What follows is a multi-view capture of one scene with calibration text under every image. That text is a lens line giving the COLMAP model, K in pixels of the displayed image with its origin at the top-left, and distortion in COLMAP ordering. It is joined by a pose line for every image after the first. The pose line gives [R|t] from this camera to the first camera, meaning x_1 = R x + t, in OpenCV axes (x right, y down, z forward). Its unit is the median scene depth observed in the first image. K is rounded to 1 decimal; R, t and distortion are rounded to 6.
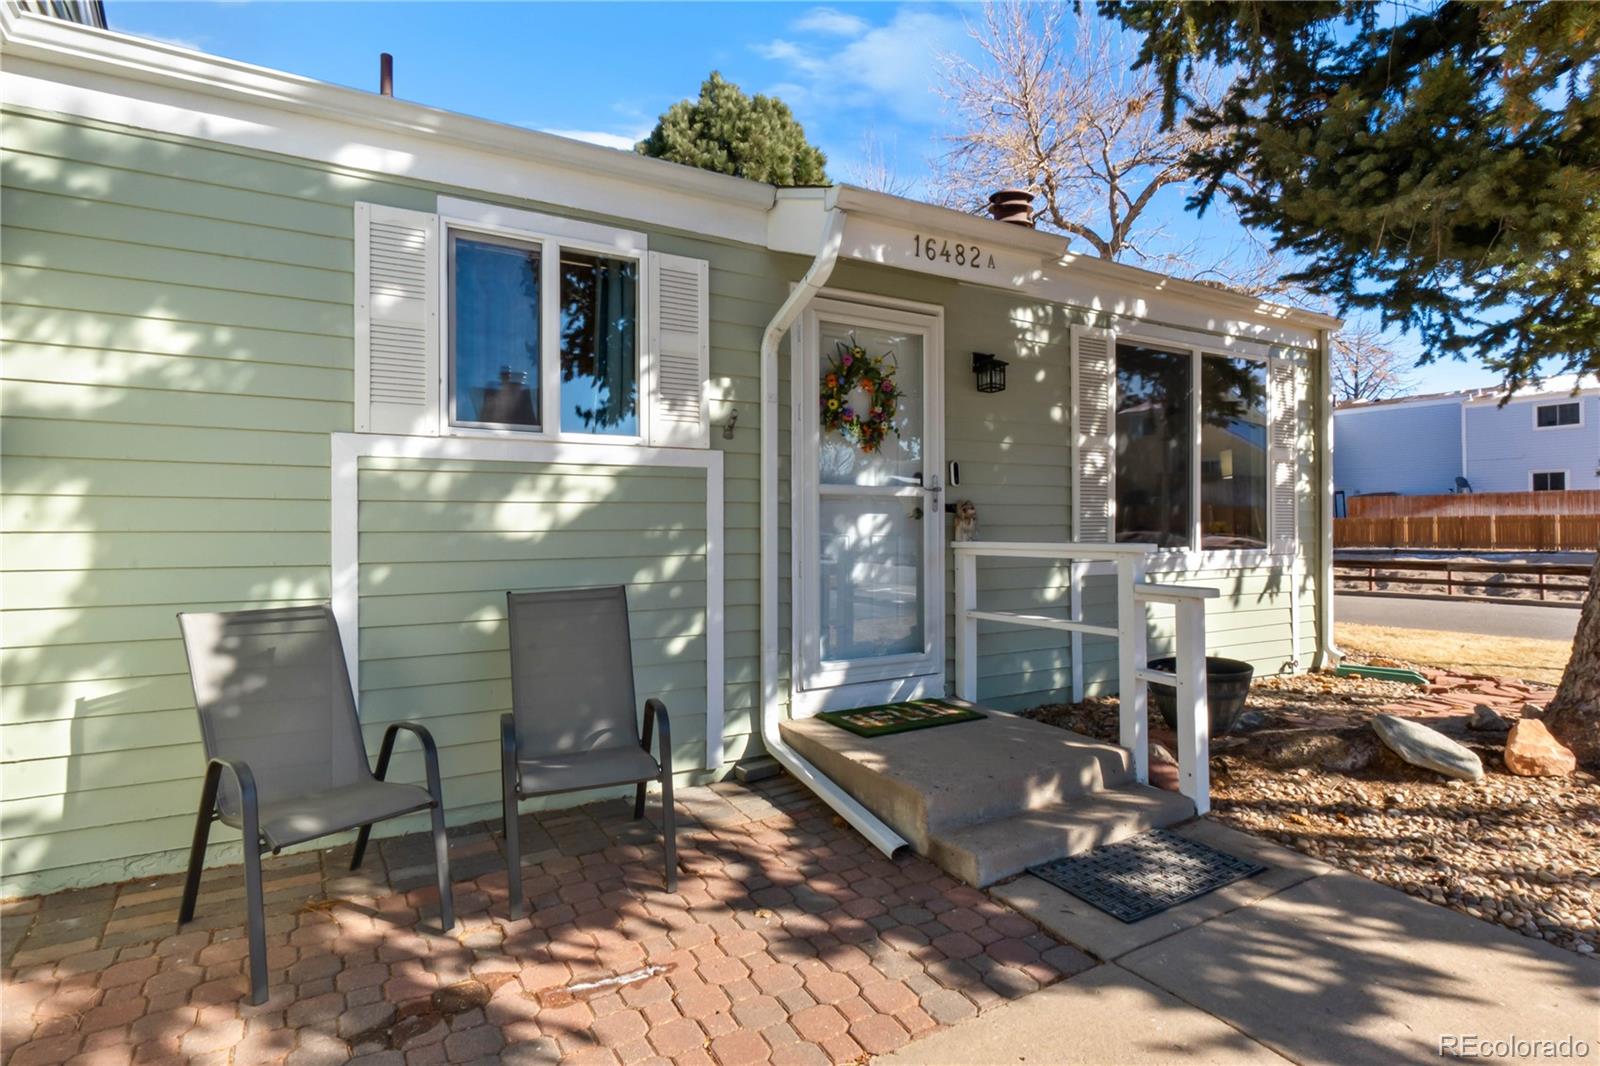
lens RADIAL K [[856.8, 0, 800.7], [0, 856.8, 527.4], [0, 0, 1]] dist [-0.002259, -0.000307]
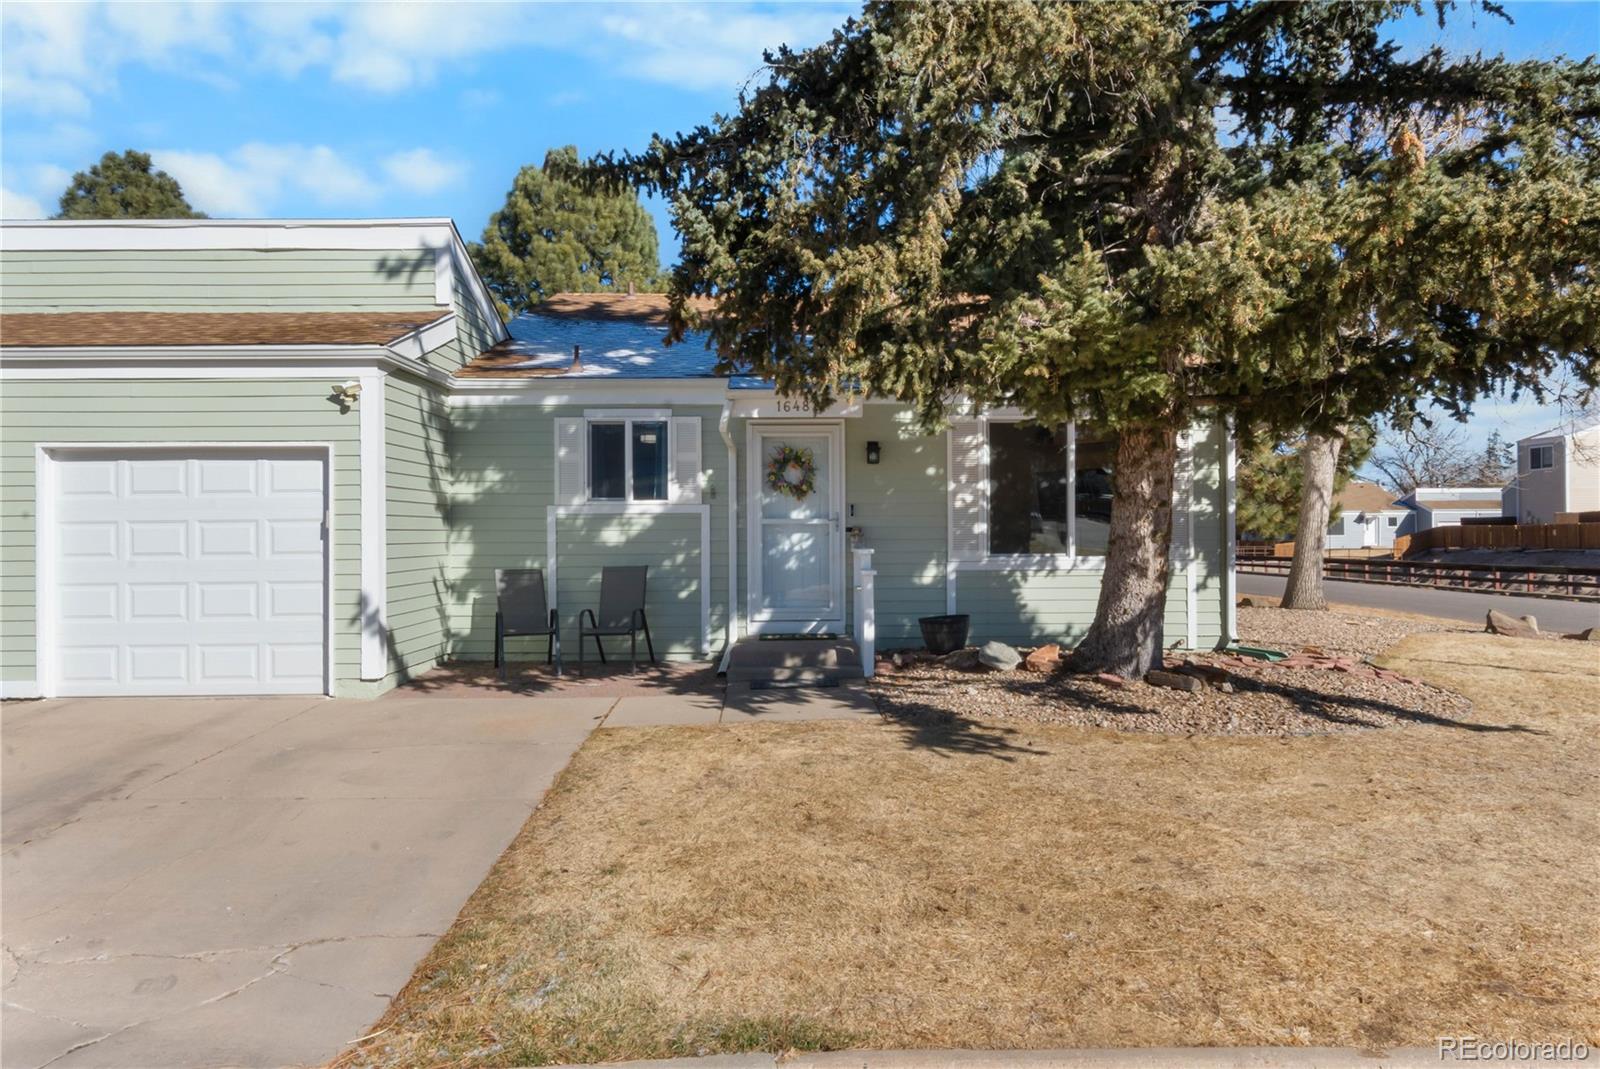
lens RADIAL K [[1127.5, 0, 800.0], [0, 1127.5, 534.5], [0, 0, 1]] dist [-0.003873, -0.001149]
pose [[0.866443, -0.001004, -0.499274, 1.462553], [0.001423, 0.999999, 0.000459, -0.015085], [0.499273, -0.001109, 0.866444, -1.275358]]
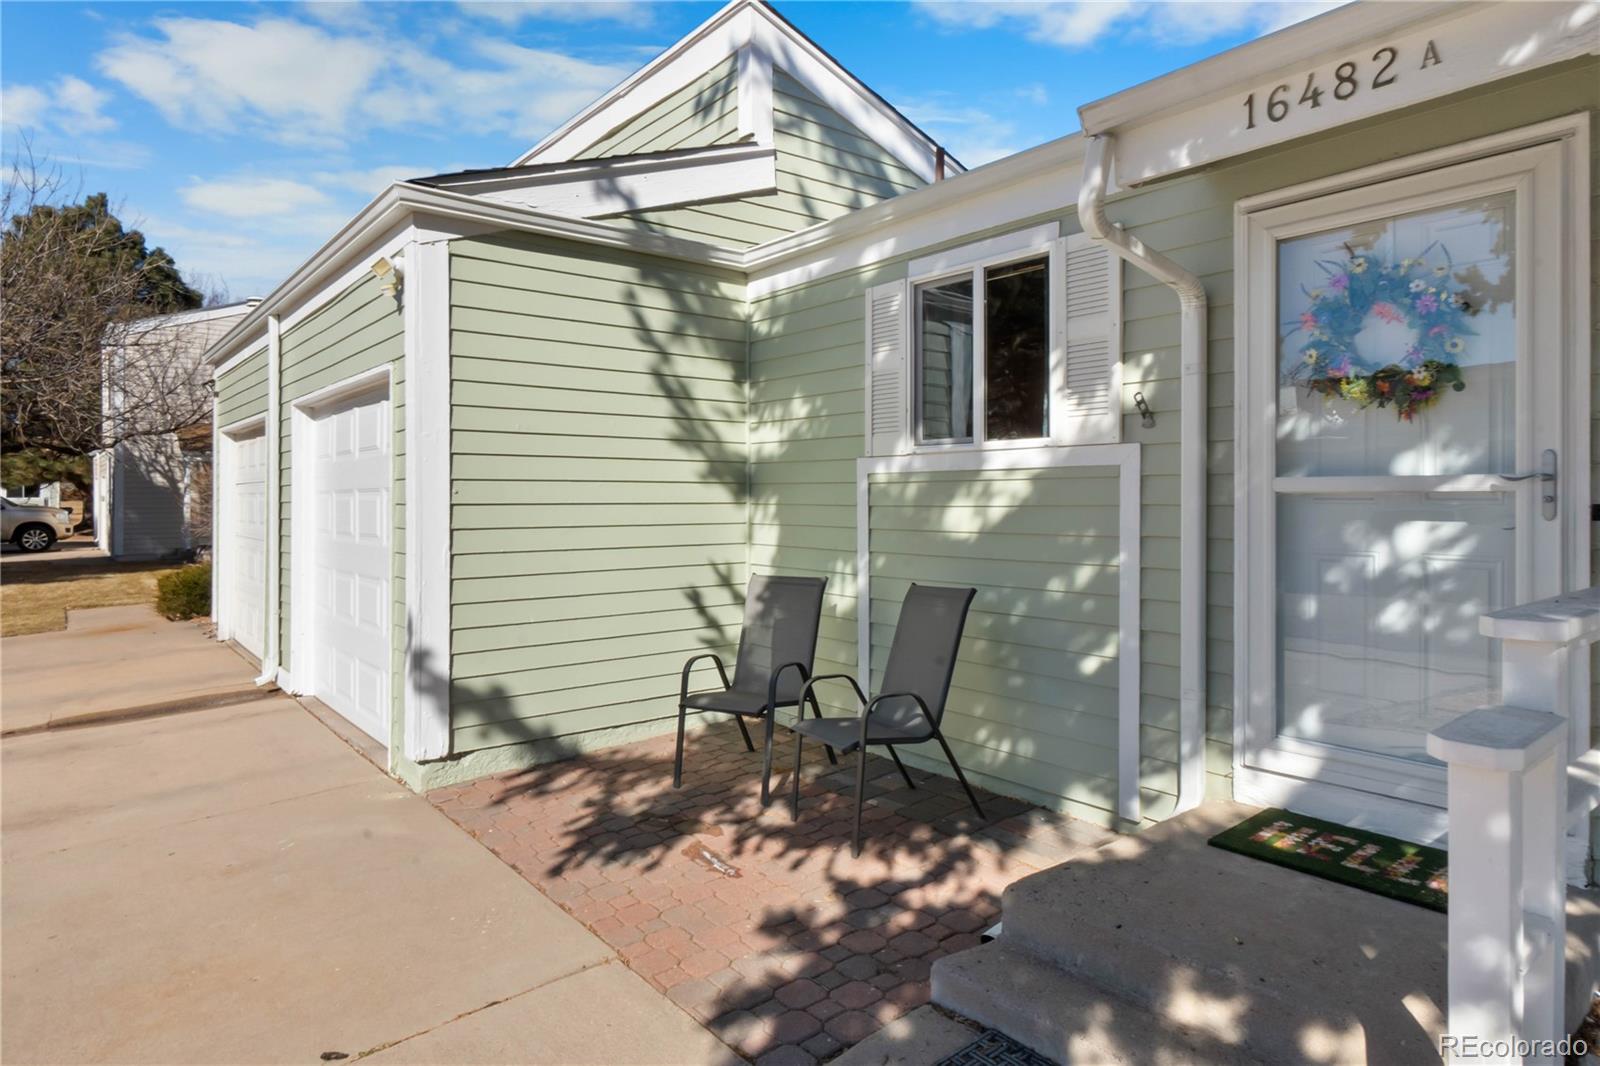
lens RADIAL K [[933.4, 0, 794.1], [0, 933.4, 504.2], [0, 0, 1]] dist [0.007241, 0.000006]
pose [[0.133403, 0.008310, -0.991027, 0.739175], [-0.000544, 0.999965, 0.008312, -0.036538], [0.991062, -0.000569, 0.133403, 0.528101]]
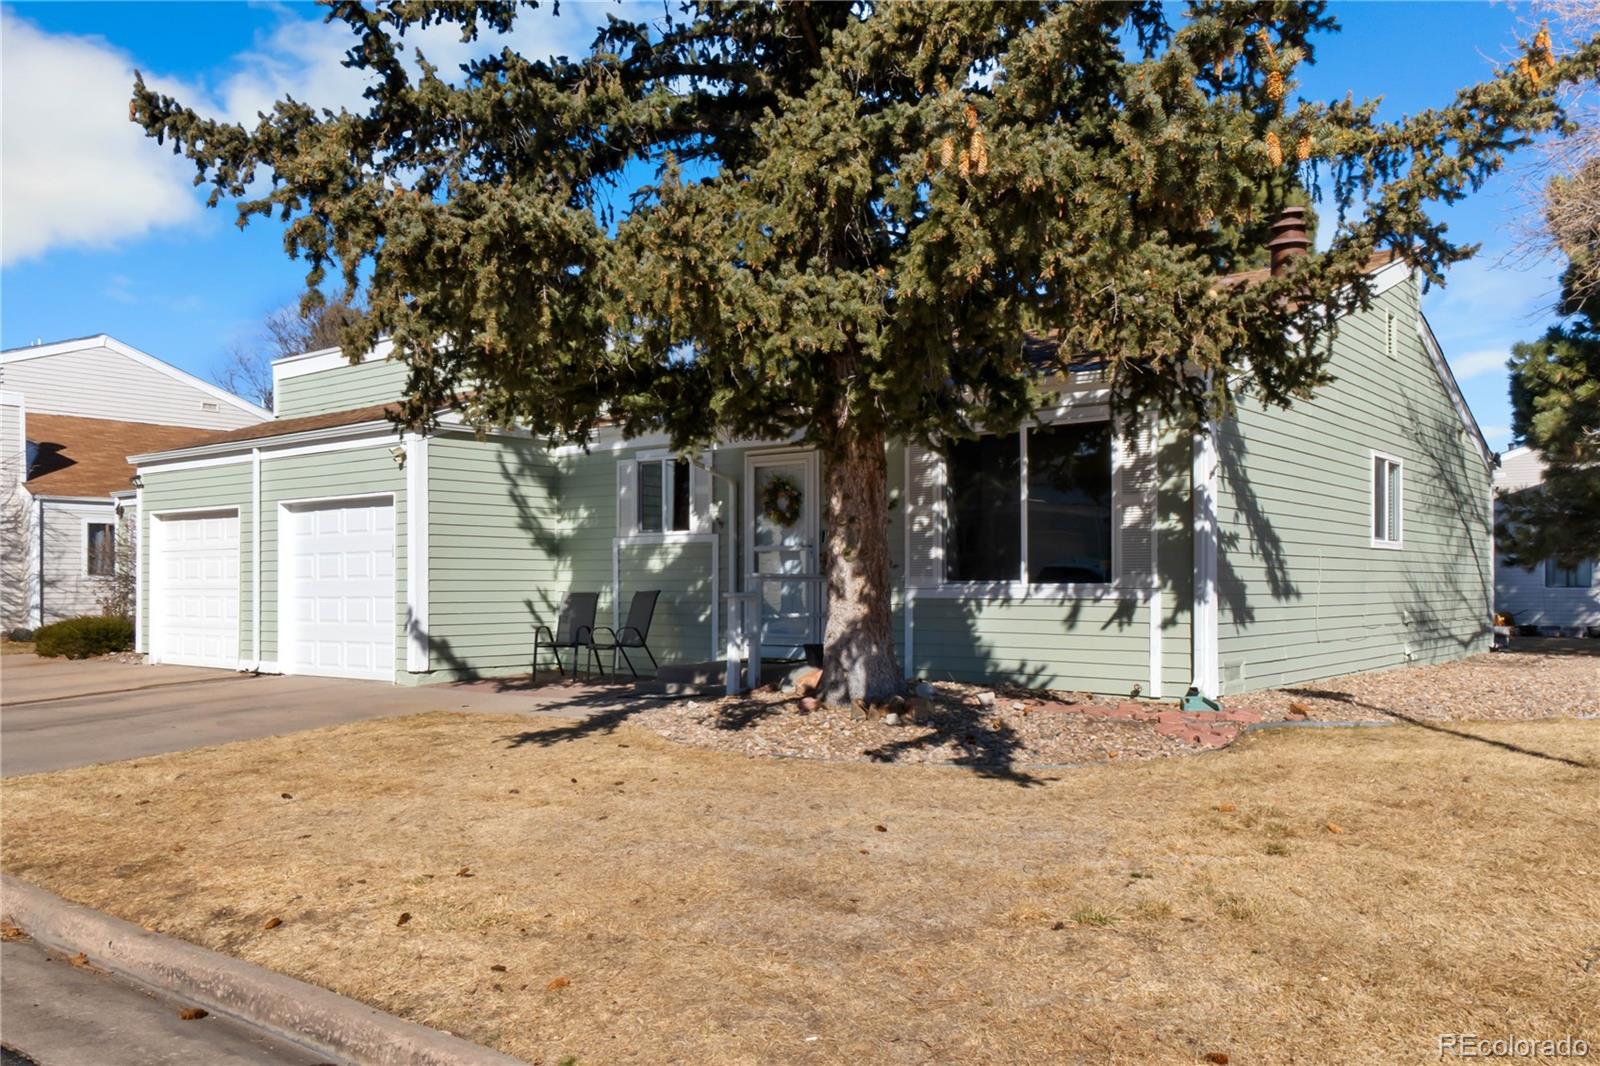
lens RADIAL K [[1308.2, 0, 795.4], [0, 1308.2, 606.4], [0, 0, 1]] dist [0.000326, -0.001171]
pose [[0.338254, 0.017374, -0.940895, 3.133573], [-0.002291, 0.999842, 0.017639, 0.040001], [0.941052, -0.003811, 0.338240, 0.022576]]
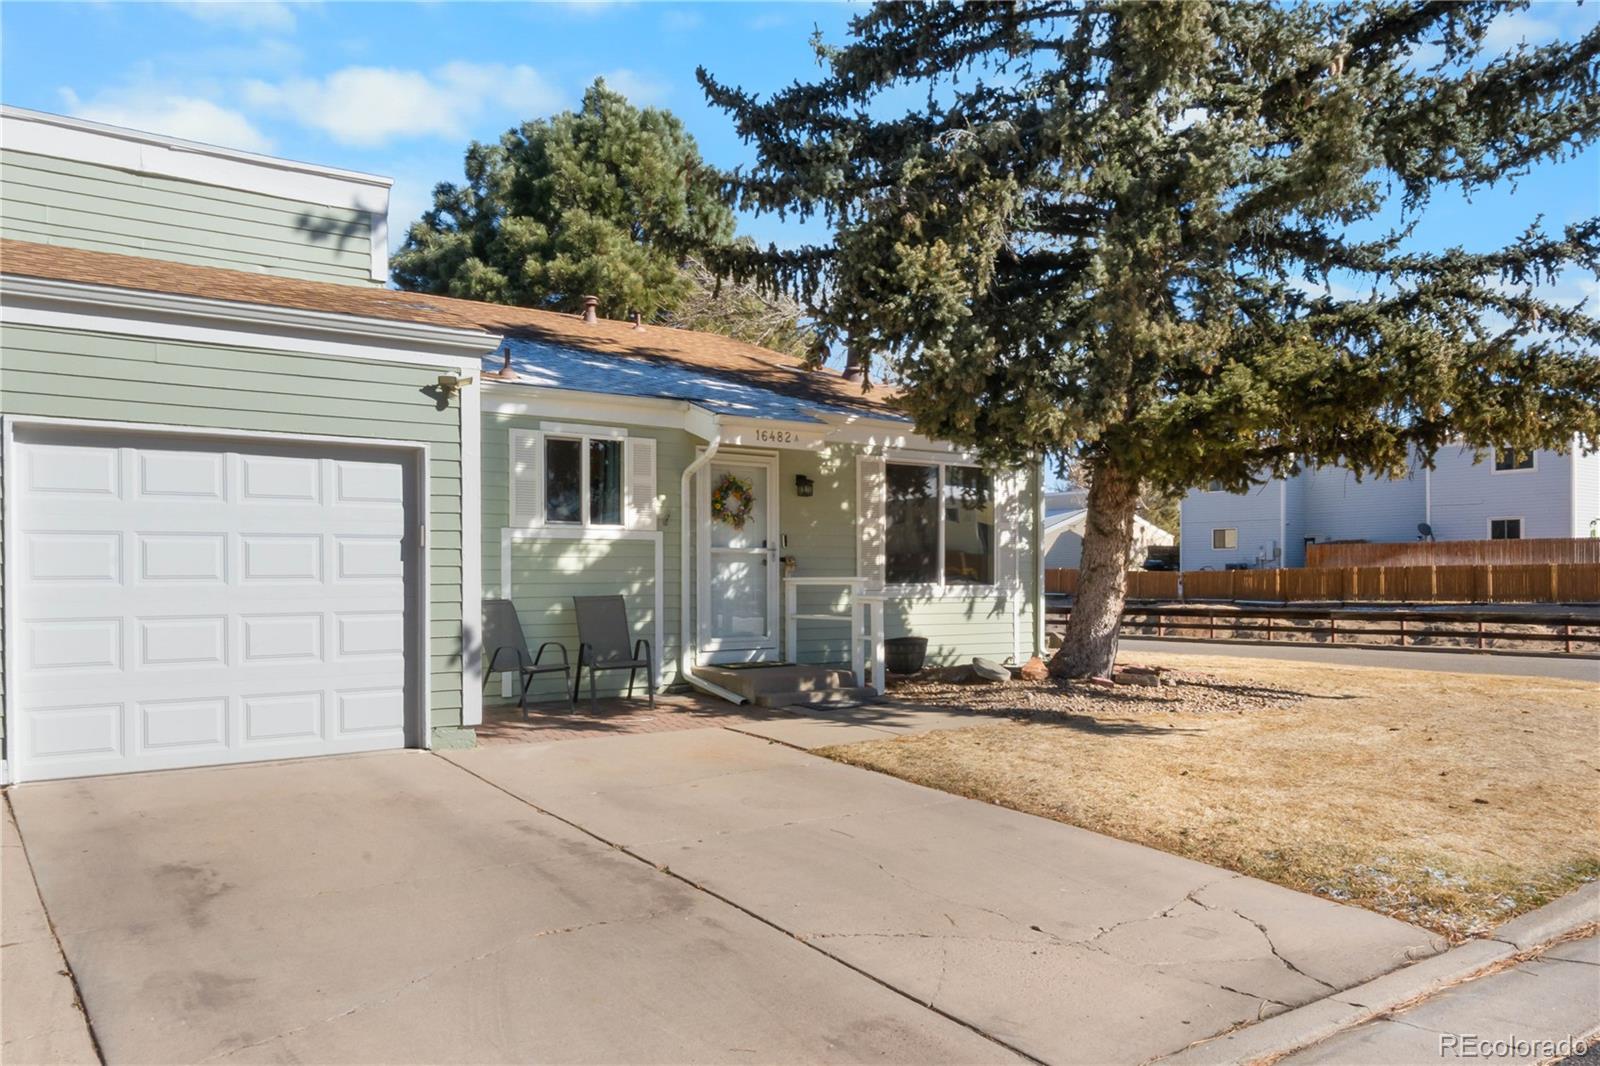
lens RADIAL K [[1221.5, 0, 826.5], [0, 1221.5, 576.6], [0, 0, 1]] dist [-0.001953, -0.000660]
pose [[0.993798, 0.001132, 0.111193, -0.024904], [-0.000649, 0.999990, -0.004375, 0.030053], [-0.111197, 0.004276, 0.993789, -1.872830]]
